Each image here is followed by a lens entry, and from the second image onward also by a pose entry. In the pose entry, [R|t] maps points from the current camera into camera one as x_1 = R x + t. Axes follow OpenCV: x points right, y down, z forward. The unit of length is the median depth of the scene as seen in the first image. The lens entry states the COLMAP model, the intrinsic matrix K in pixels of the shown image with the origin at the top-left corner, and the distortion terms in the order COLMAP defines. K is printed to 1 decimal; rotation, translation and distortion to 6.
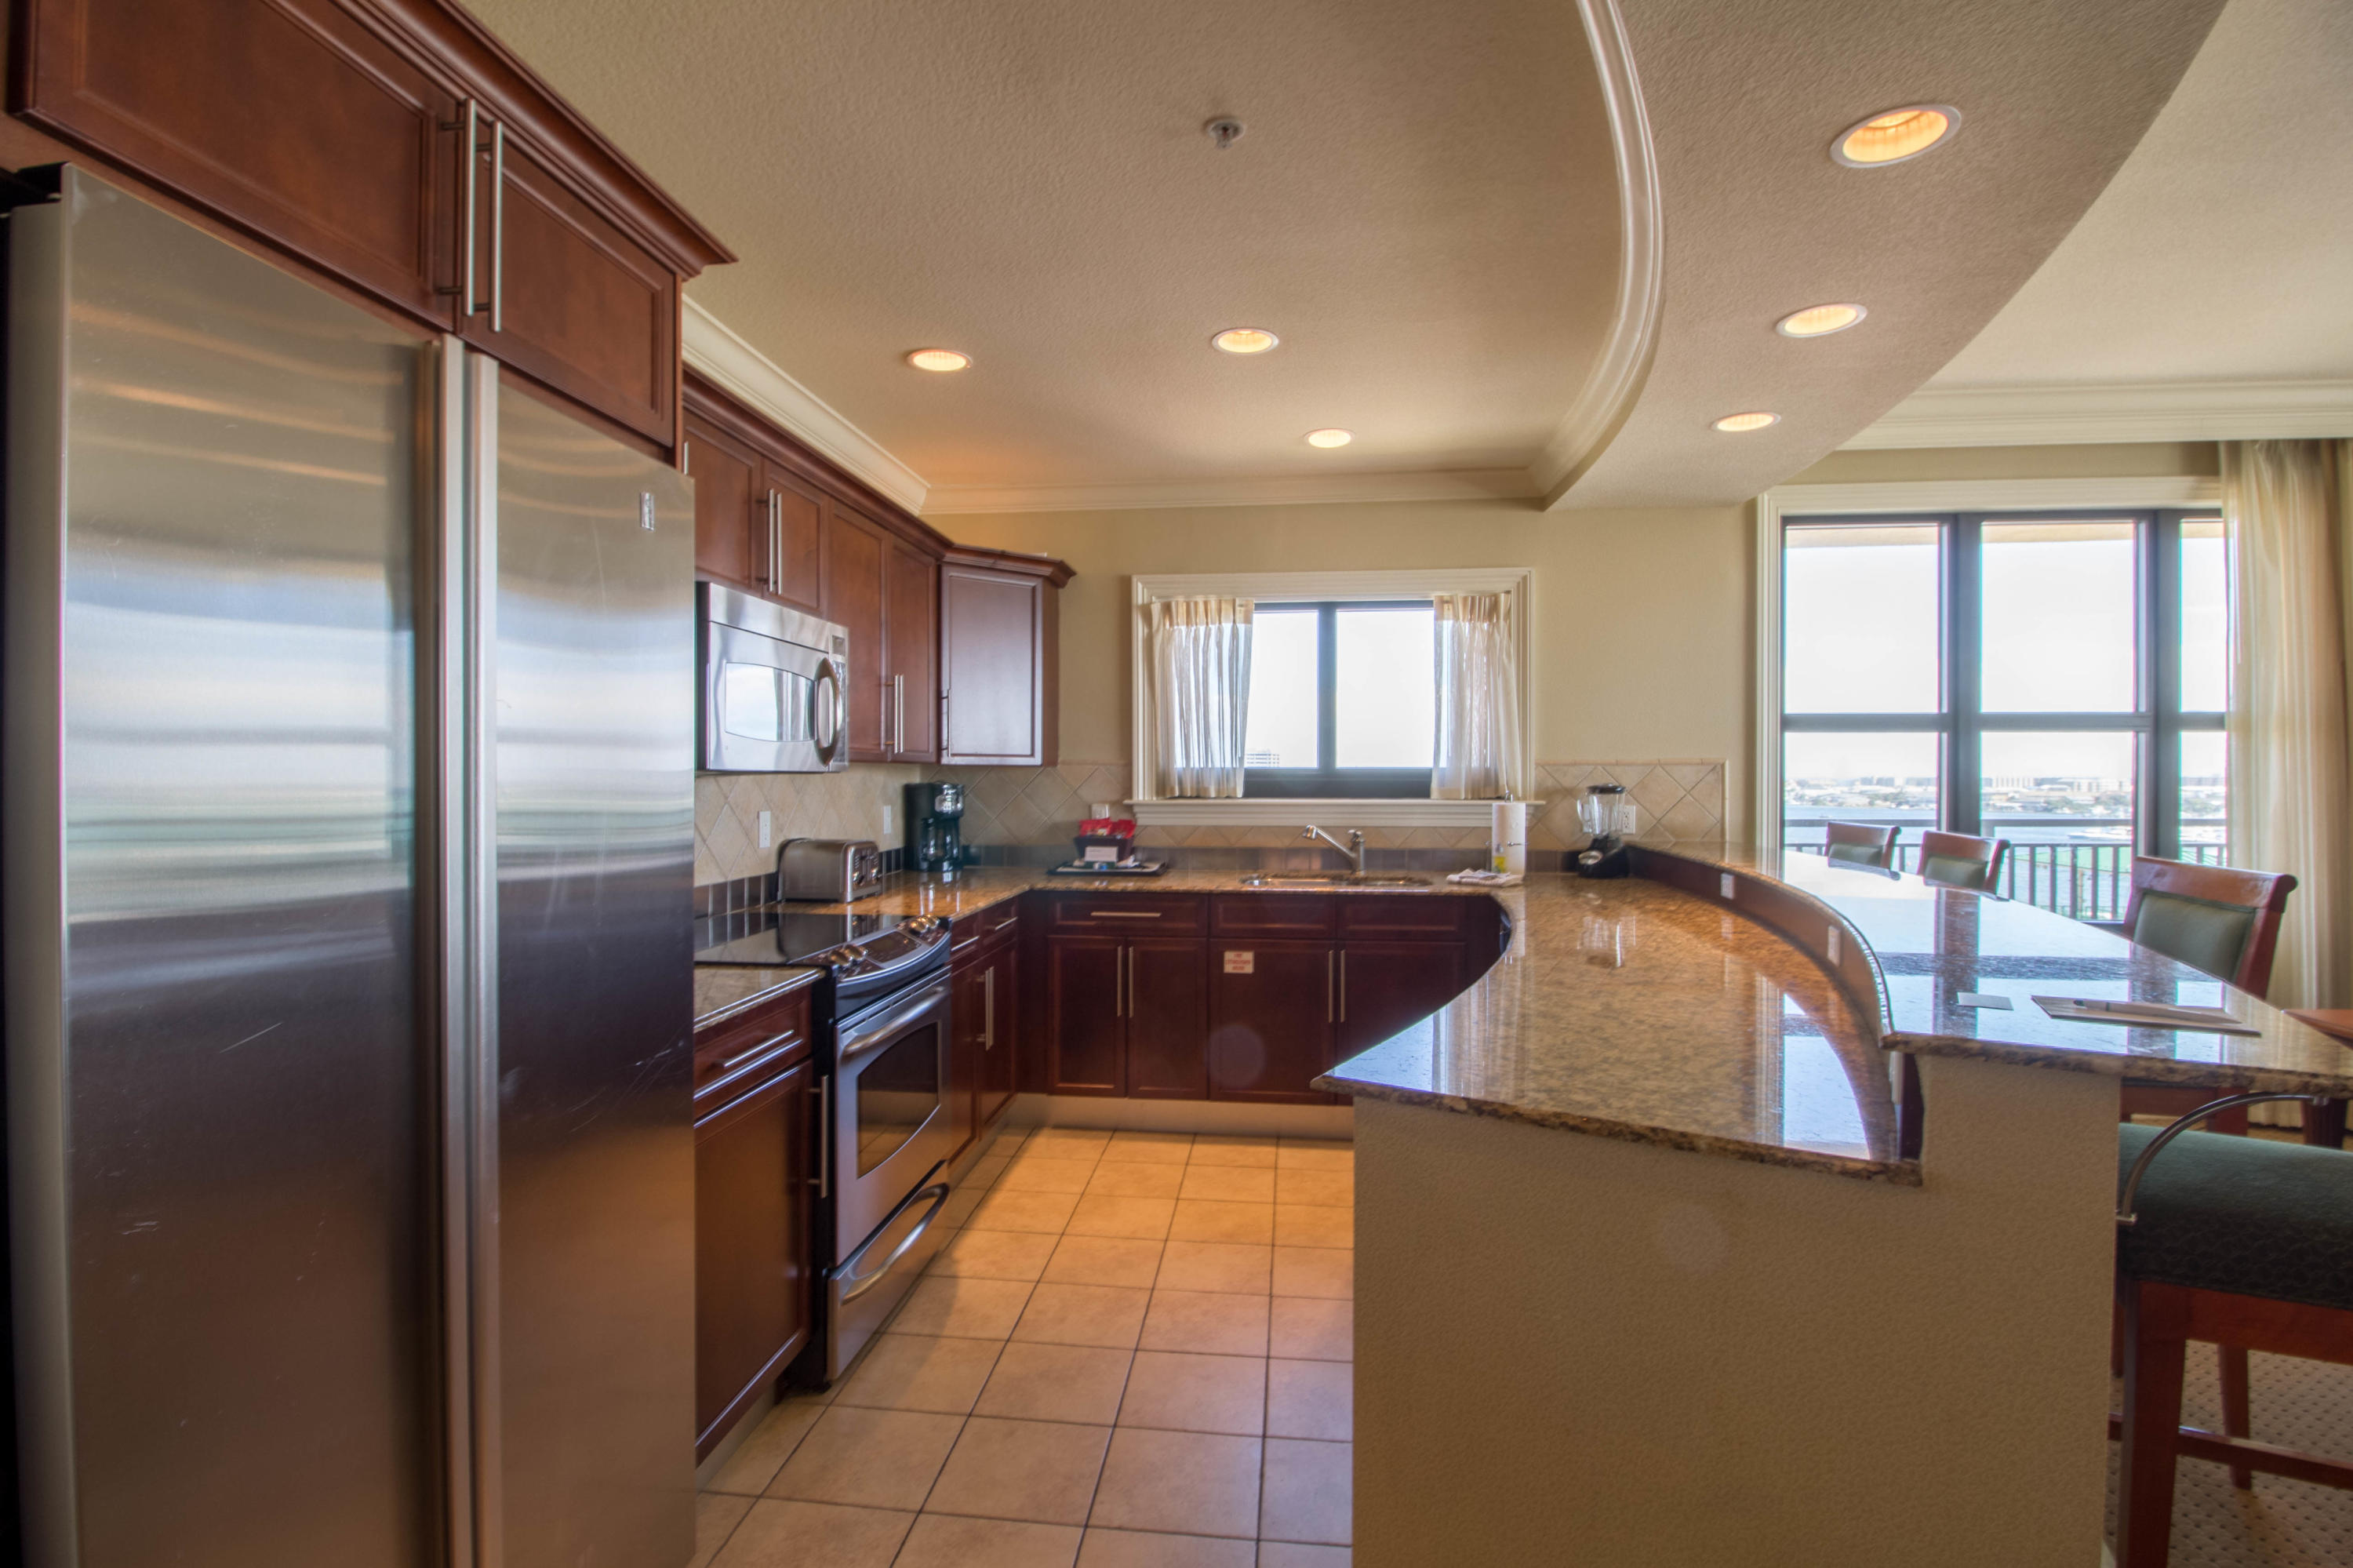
lens RADIAL K [[1092.1, 0, 1169.3], [0, 1092.1, 782.1], [0, 0, 1]] dist [-0.001208, -0.013095]
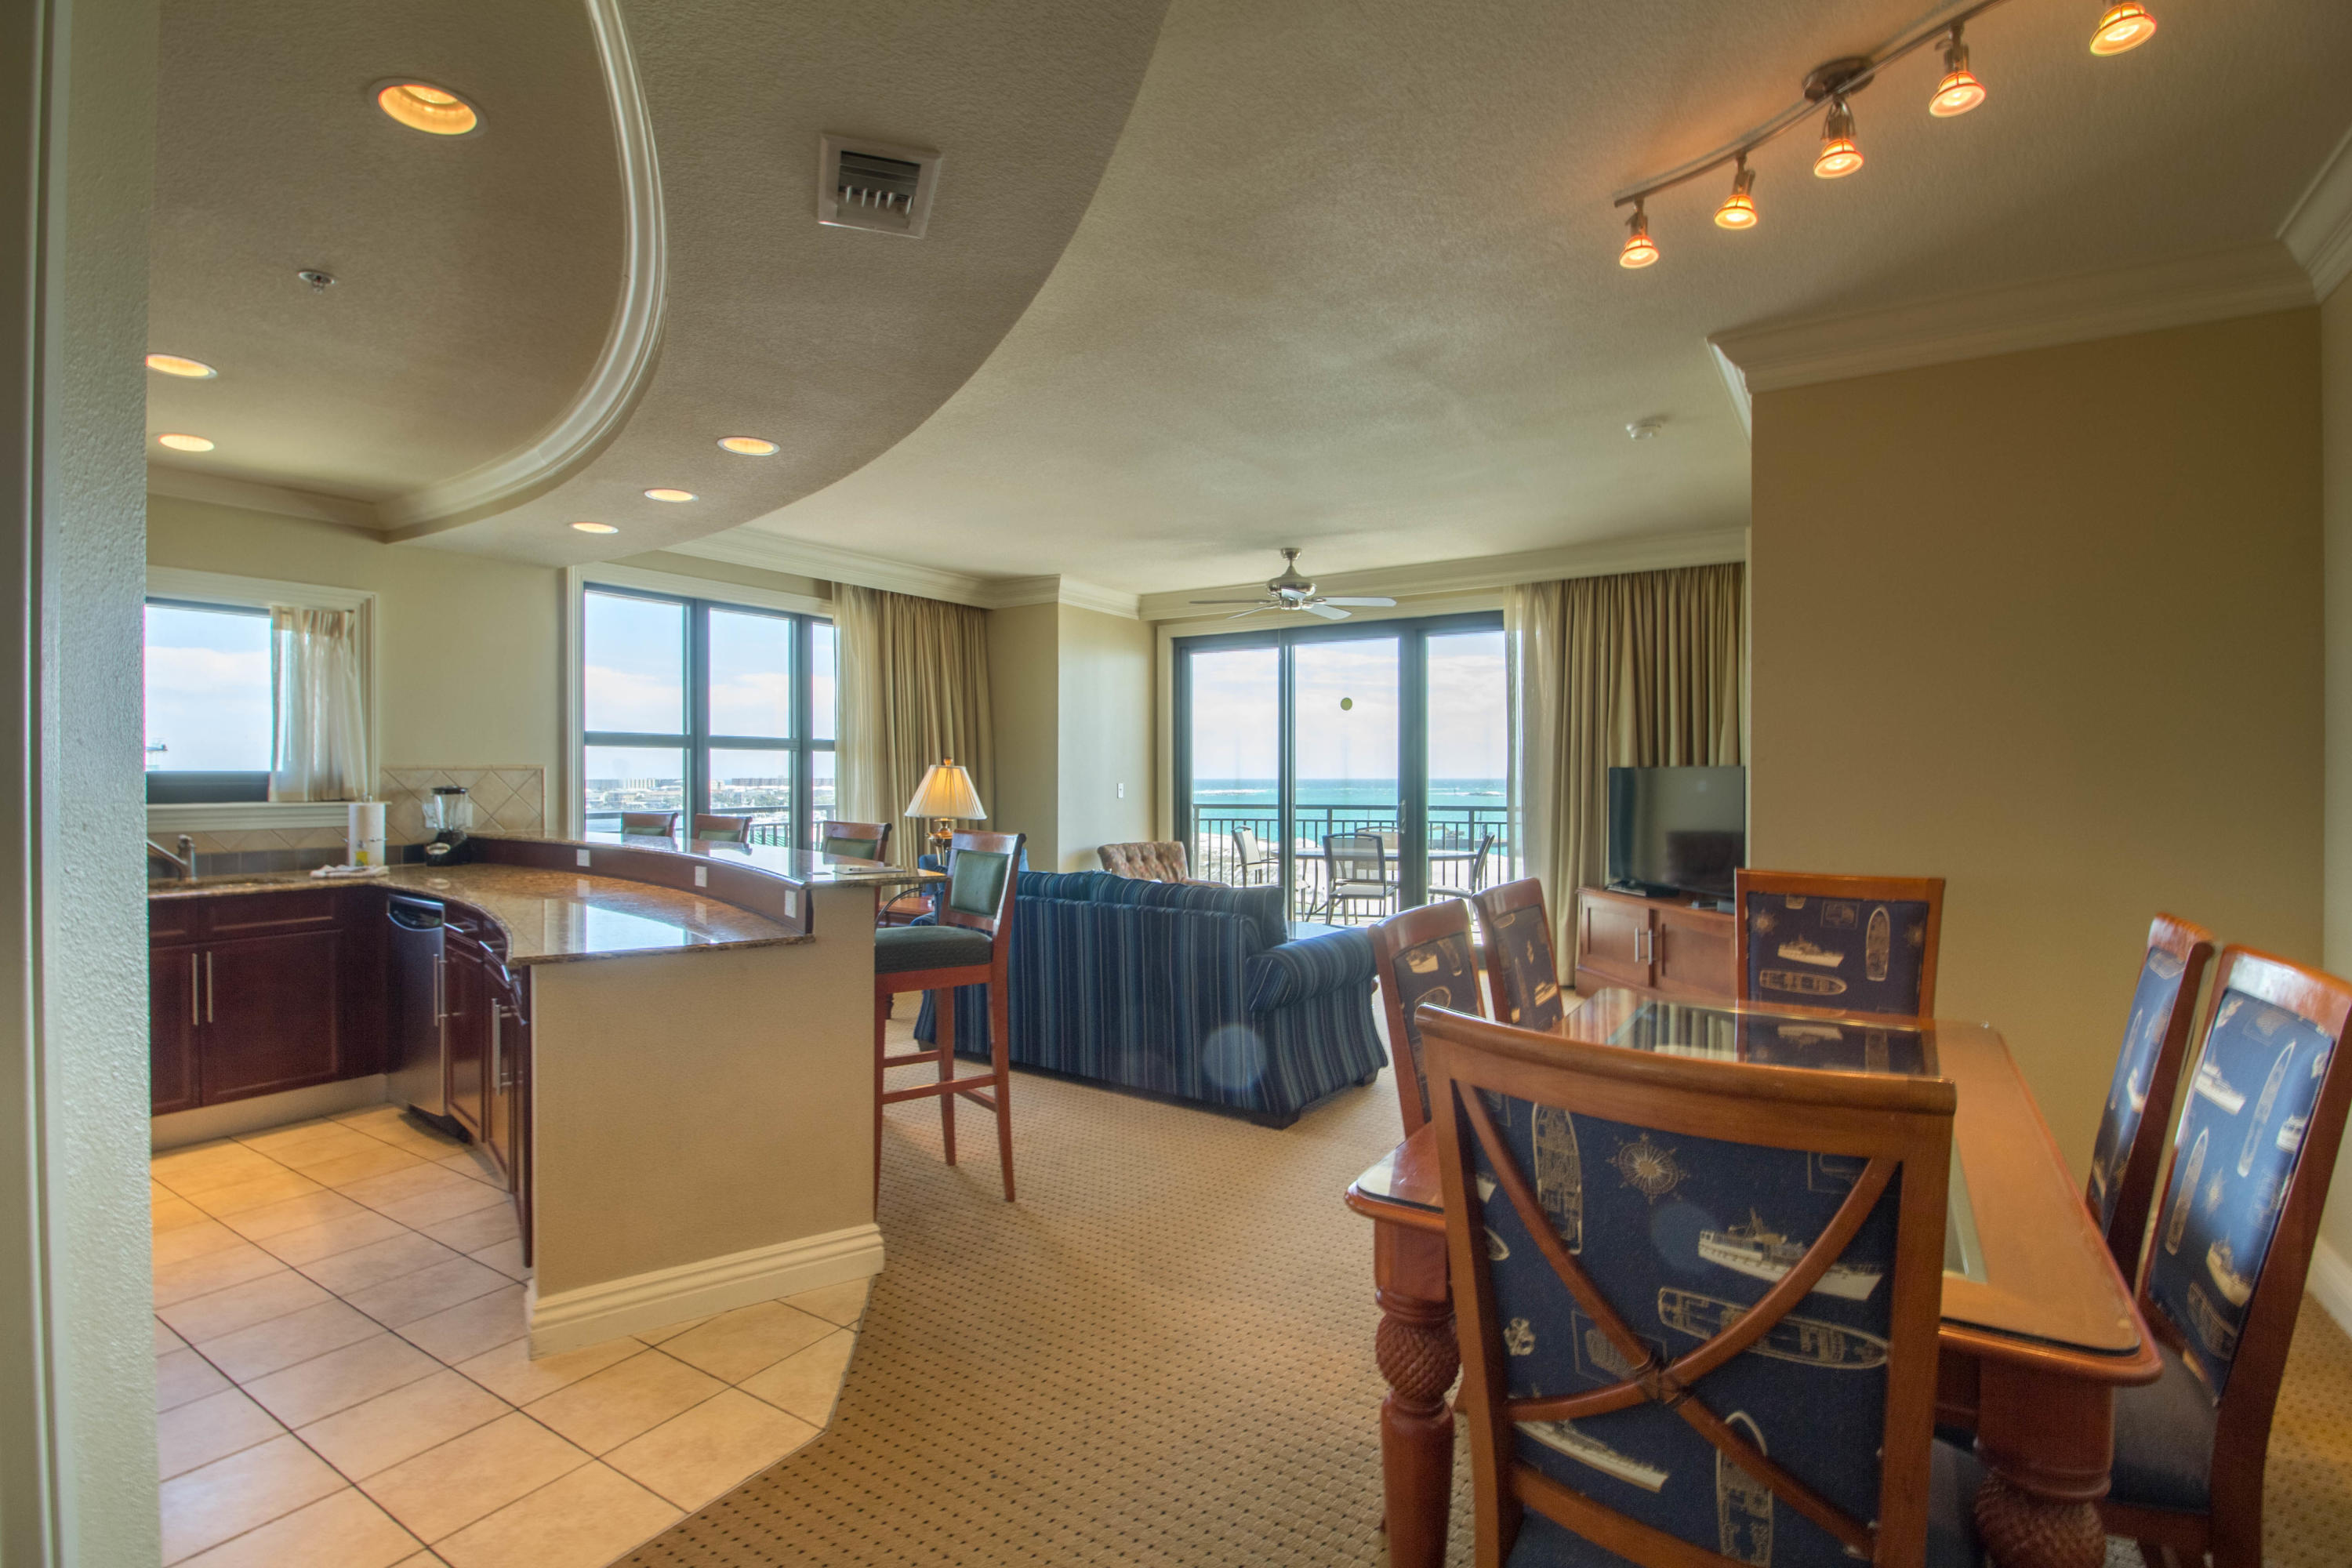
lens RADIAL K [[1091.6, 0, 1168.8], [0, 1091.6, 782.1], [0, 0, 1]] dist [-0.001208, -0.013095]
pose [[0.441760, -0.005919, 0.897114, -0.307215], [0.007956, 0.999965, 0.002679, 0.000678], [-0.897098, 0.005954, 0.441792, -0.215978]]
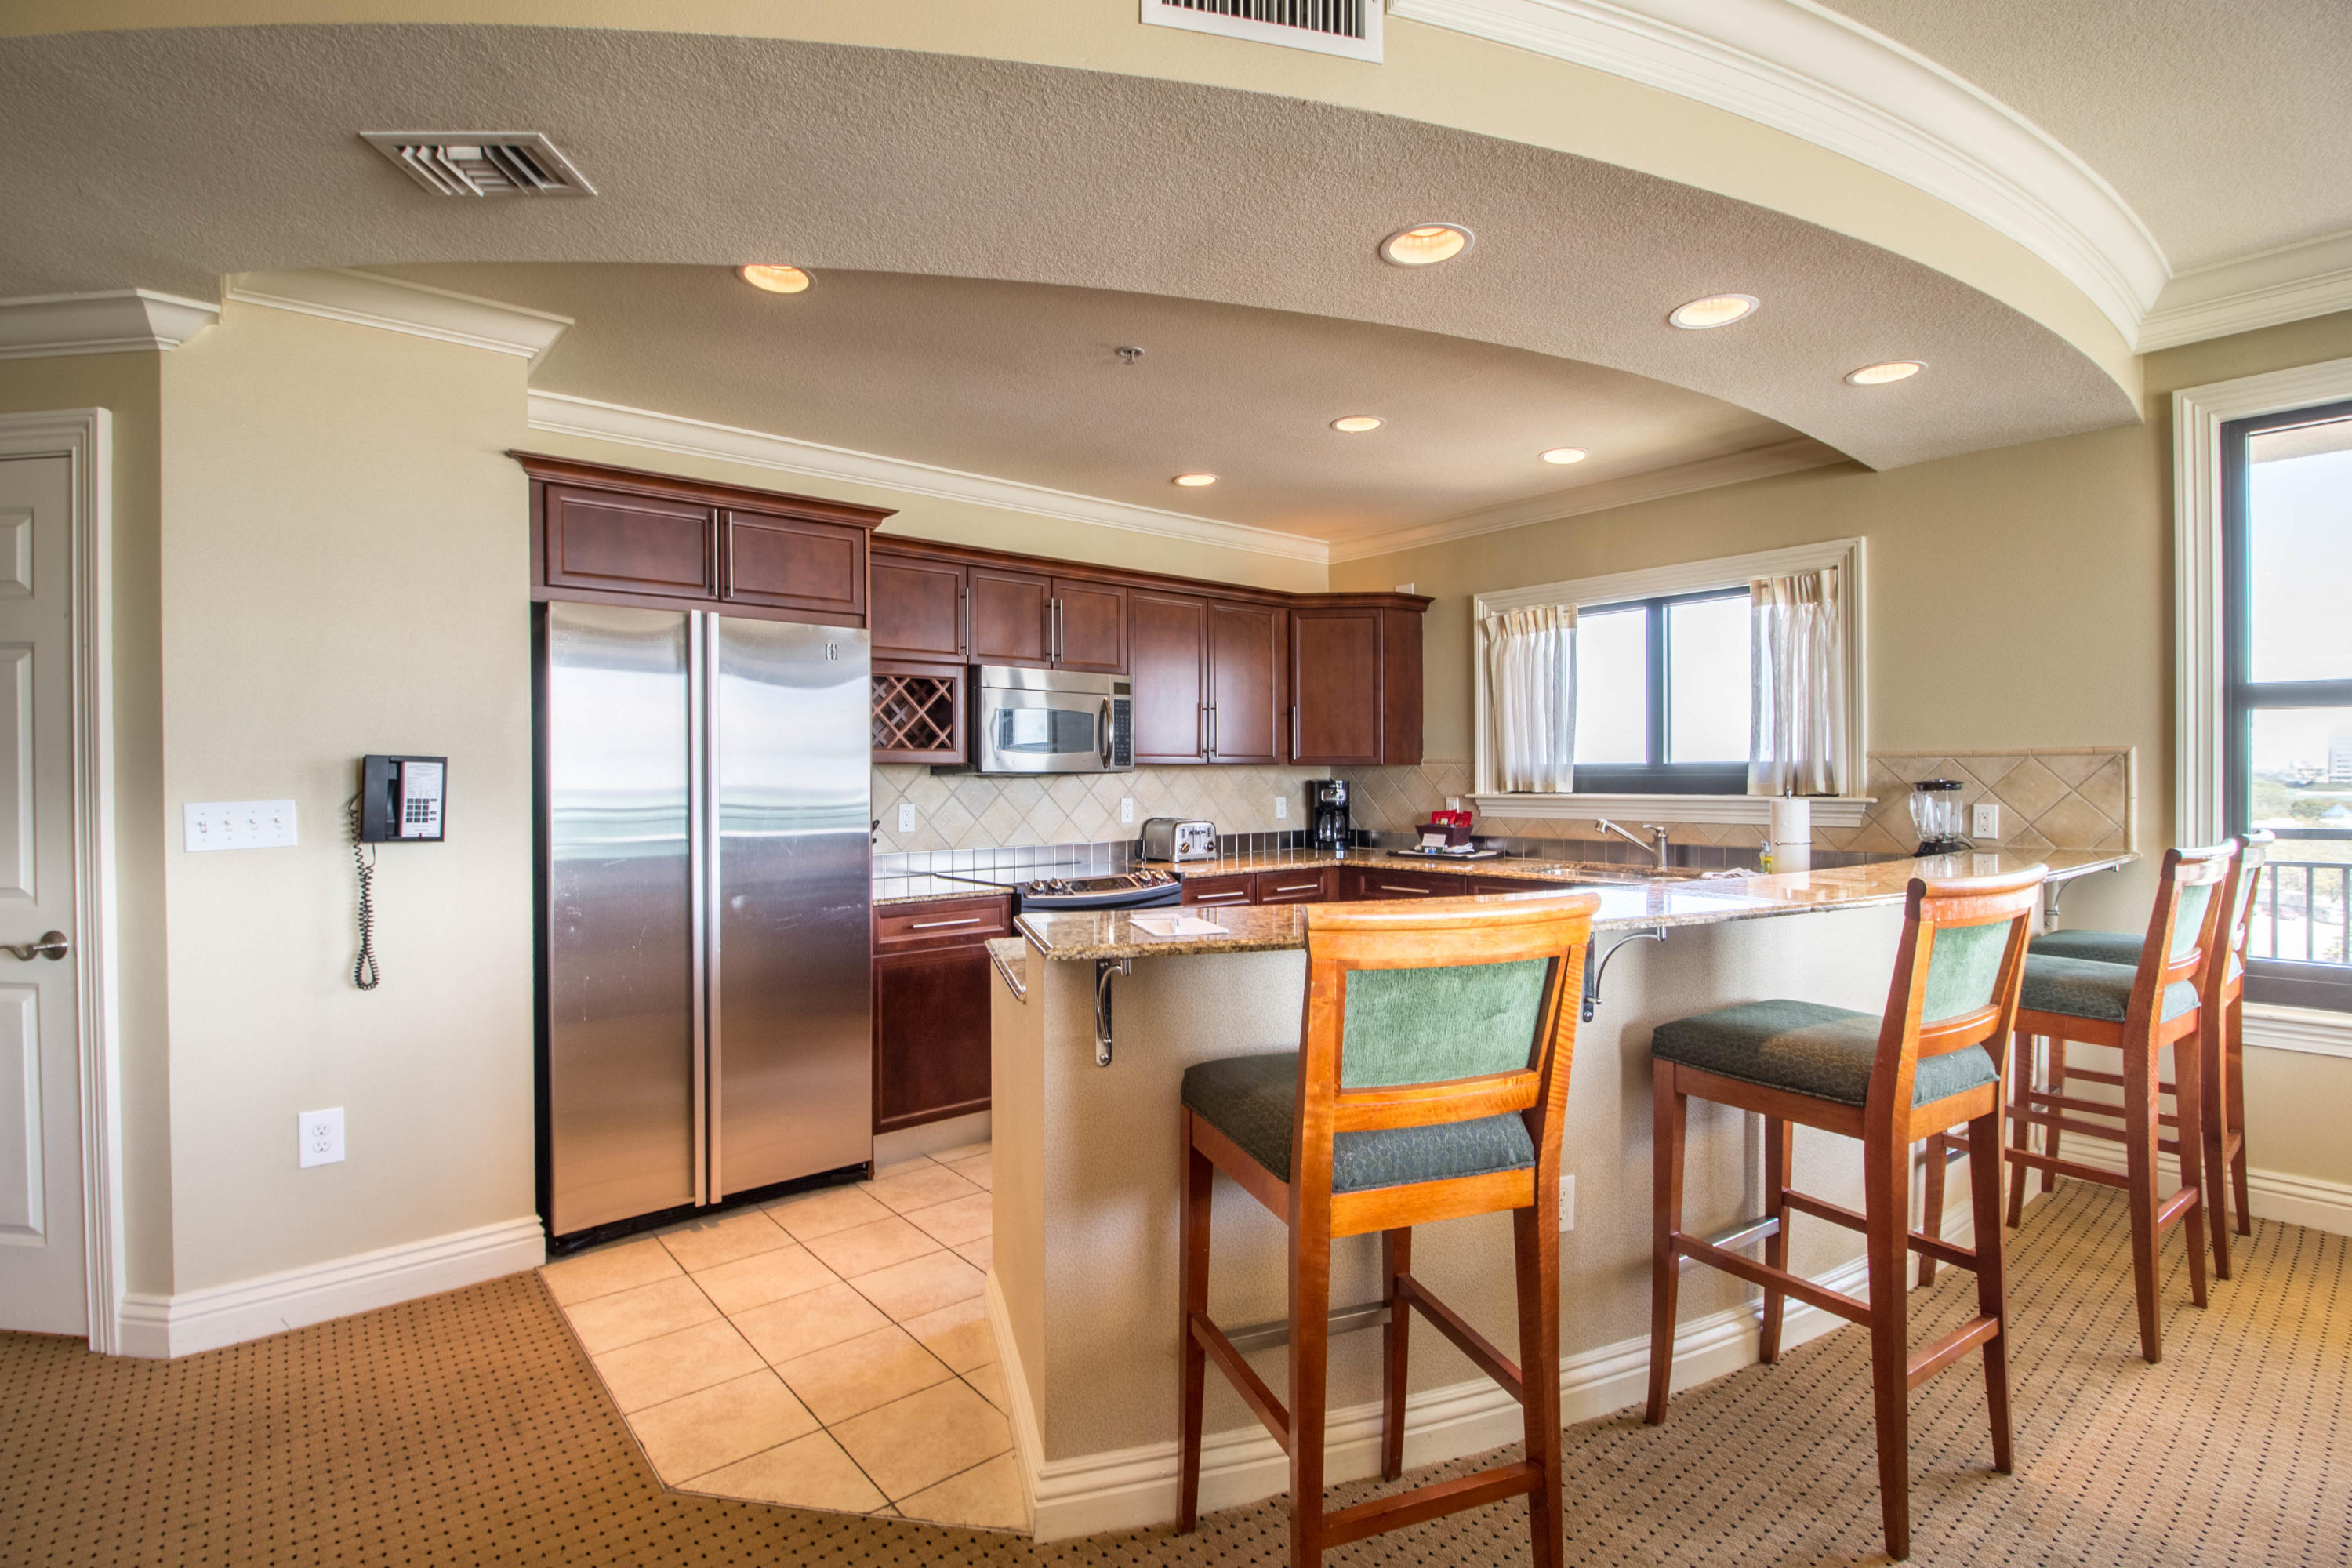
lens RADIAL K [[1091.6, 0, 1168.8], [0, 1091.6, 782.1], [0, 0, 1]] dist [-0.001208, -0.013095]
pose [[0.726399, 0.000202, -0.687273, 0.535152], [0.001330, 0.999998, 0.001700, 0.001709], [0.687271, -0.002149, 0.726398, -0.037429]]
